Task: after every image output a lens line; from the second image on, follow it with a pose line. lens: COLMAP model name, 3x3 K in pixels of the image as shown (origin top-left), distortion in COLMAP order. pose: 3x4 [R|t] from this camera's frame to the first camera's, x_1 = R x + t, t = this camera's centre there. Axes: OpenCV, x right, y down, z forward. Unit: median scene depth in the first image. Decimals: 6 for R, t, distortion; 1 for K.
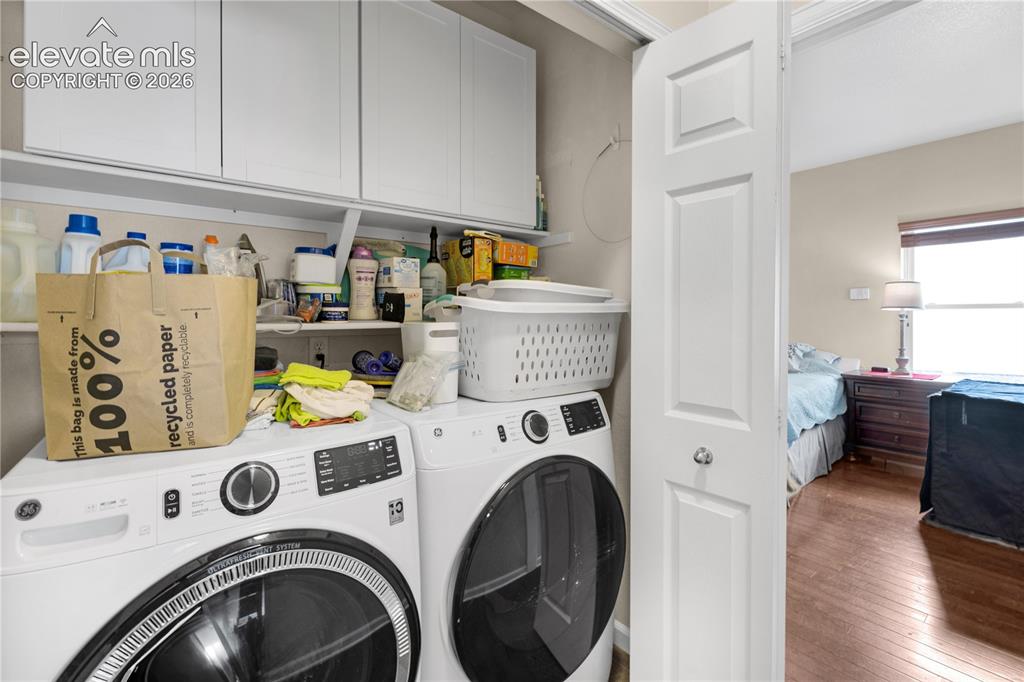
lens RADIAL K [[448.5, 0, 510.9], [0, 448.5, 320.3], [0, 0, 1]] dist [-0.000375, -0.000619]
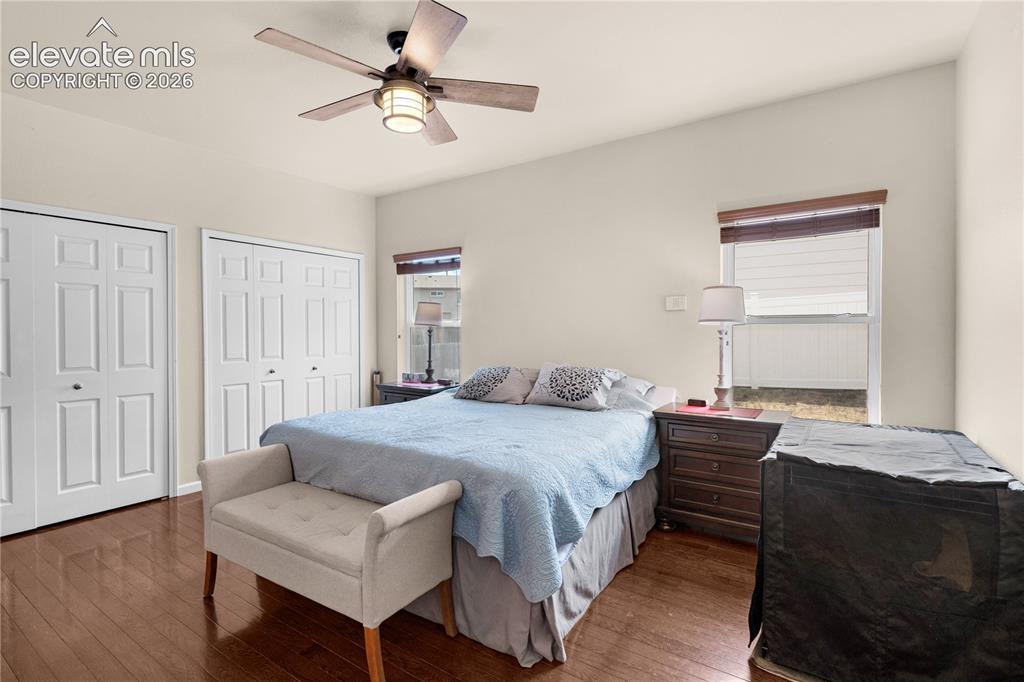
lens RADIAL K [[477.3, 0, 507.6], [0, 477.3, 345.8], [0, 0, 1]] dist [0.002745, 0.000572]
pose [[0.953755, -0.010586, 0.300400, 0.286259], [0.005065, 0.999804, 0.019153, -0.003992], [-0.300544, -0.016746, 0.953621, 0.340509]]
